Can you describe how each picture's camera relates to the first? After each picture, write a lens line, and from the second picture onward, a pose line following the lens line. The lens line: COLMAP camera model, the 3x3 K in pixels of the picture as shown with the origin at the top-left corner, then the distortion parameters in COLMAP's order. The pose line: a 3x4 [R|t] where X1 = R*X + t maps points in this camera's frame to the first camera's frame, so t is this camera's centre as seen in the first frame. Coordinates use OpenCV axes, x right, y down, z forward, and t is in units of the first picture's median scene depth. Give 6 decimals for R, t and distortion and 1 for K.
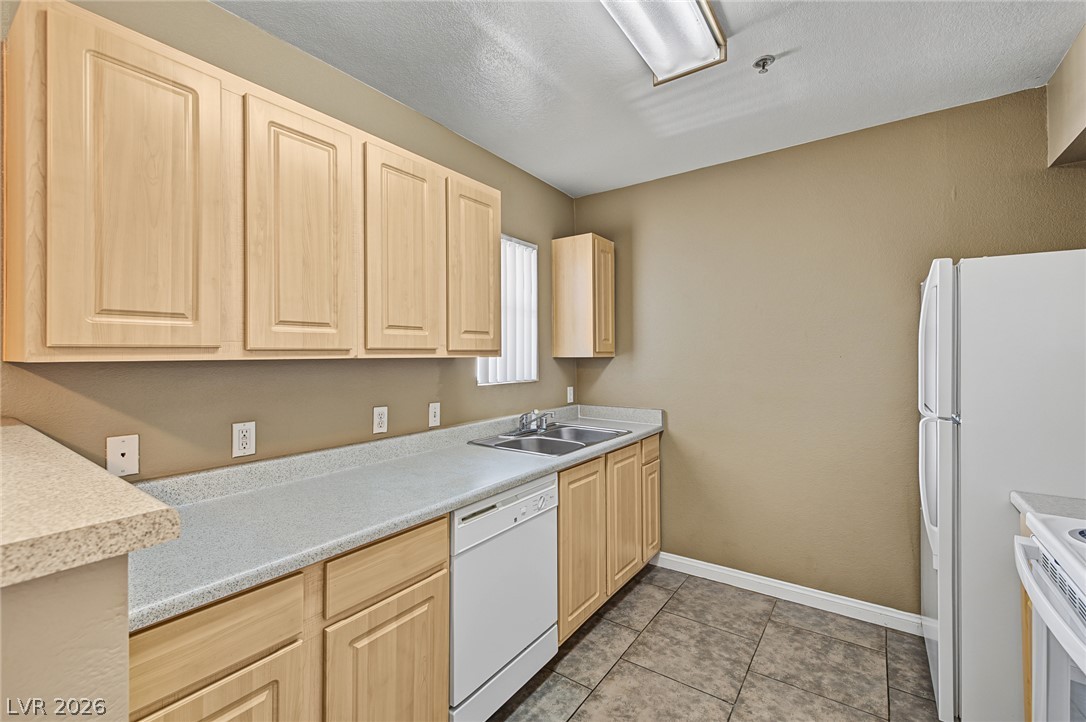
lens RADIAL K [[461.7, 0, 547.5], [0, 461.7, 349.3], [0, 0, 1]] dist [0.003641, -0.001161]
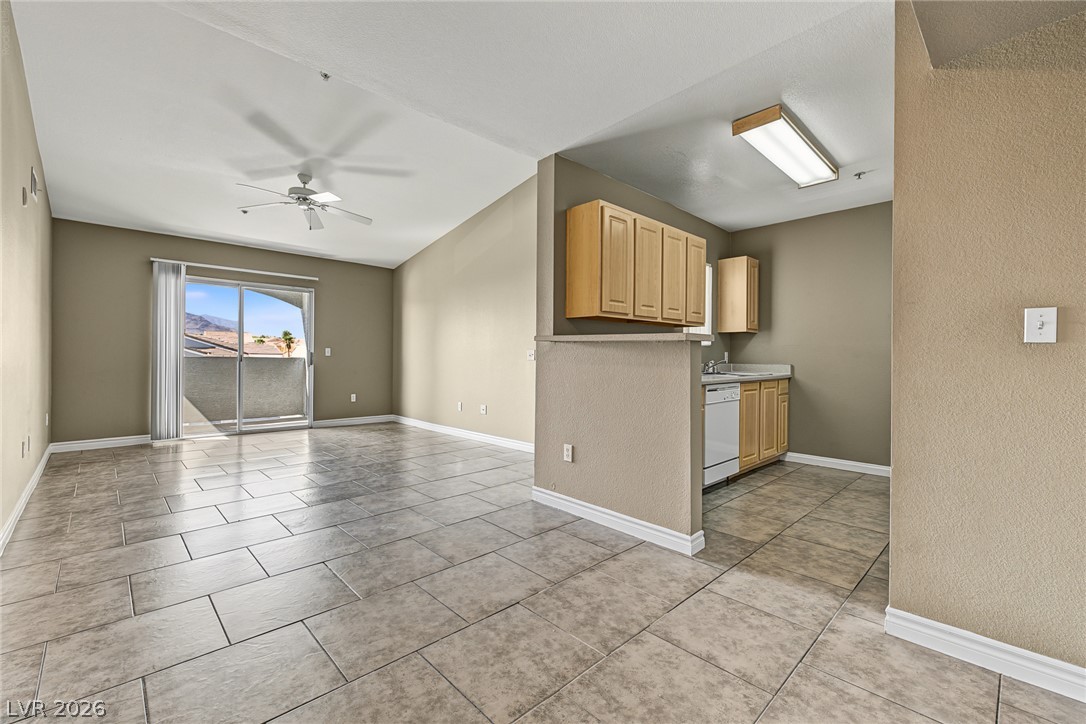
lens RADIAL K [[461.7, 0, 539.5], [0, 461.7, 352.3], [0, 0, 1]] dist [0.003641, -0.001161]
pose [[0.979193, 0.014304, -0.202426, -0.405752], [-0.013415, 0.999893, 0.005765, 0.128880], [0.202487, -0.002929, 0.979281, -1.071440]]
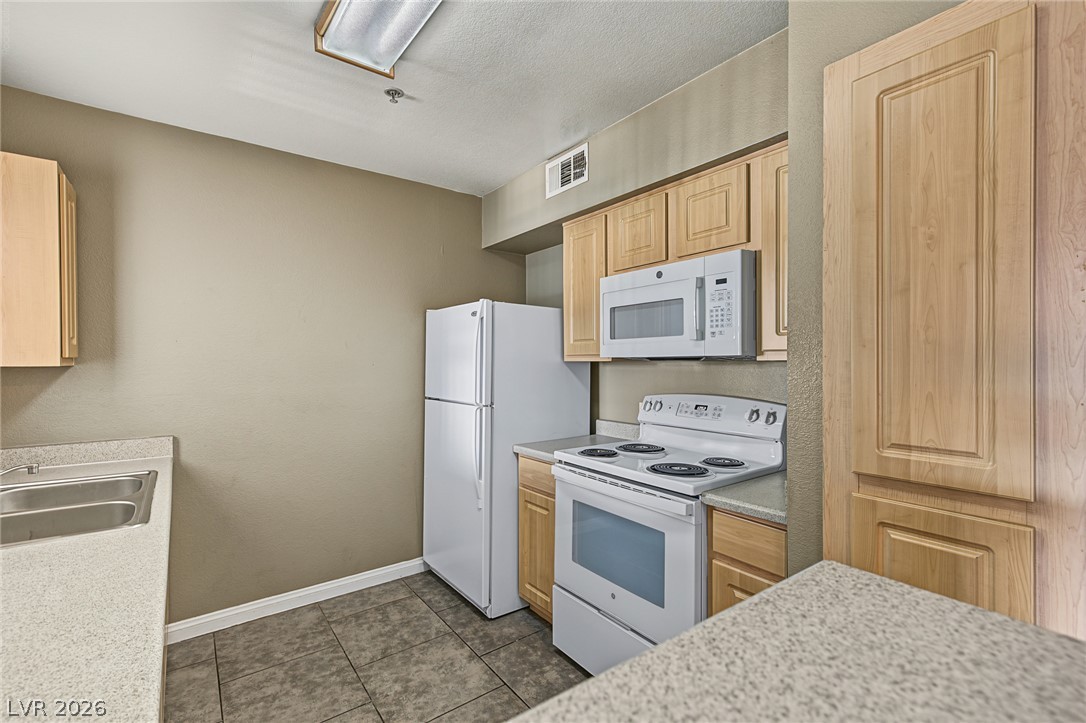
lens RADIAL K [[461.7, 0, 540.2], [0, 461.7, 365.8], [0, 0, 1]] dist [0.003641, -0.001161]
pose [[0.315901, -0.003600, 0.948785, -0.399284], [-0.014181, 0.999863, 0.008516, 0.002506], [-0.948686, -0.016145, 0.315807, 0.284668]]
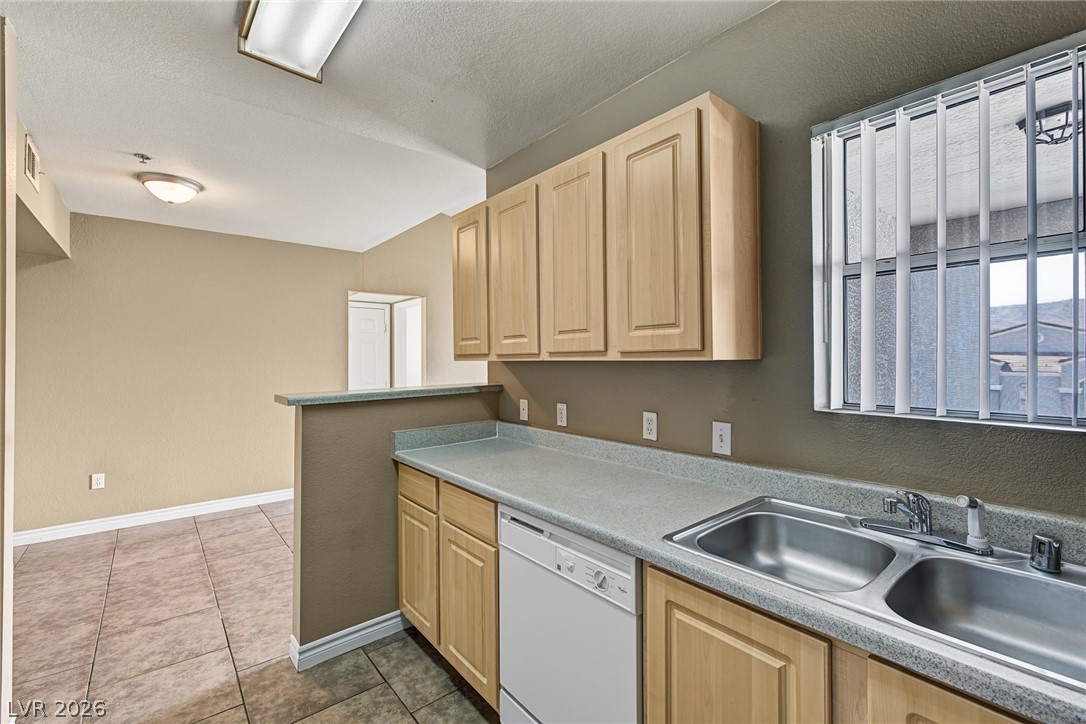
lens RADIAL K [[461.7, 0, 532.8], [0, 461.7, 353.6], [0, 0, 1]] dist [0.003641, -0.001161]
pose [[-0.272449, -0.008022, -0.962137, 0.584417], [0.016933, 0.999770, -0.013131, 0.012555], [0.962021, -0.019870, -0.272250, 0.981680]]
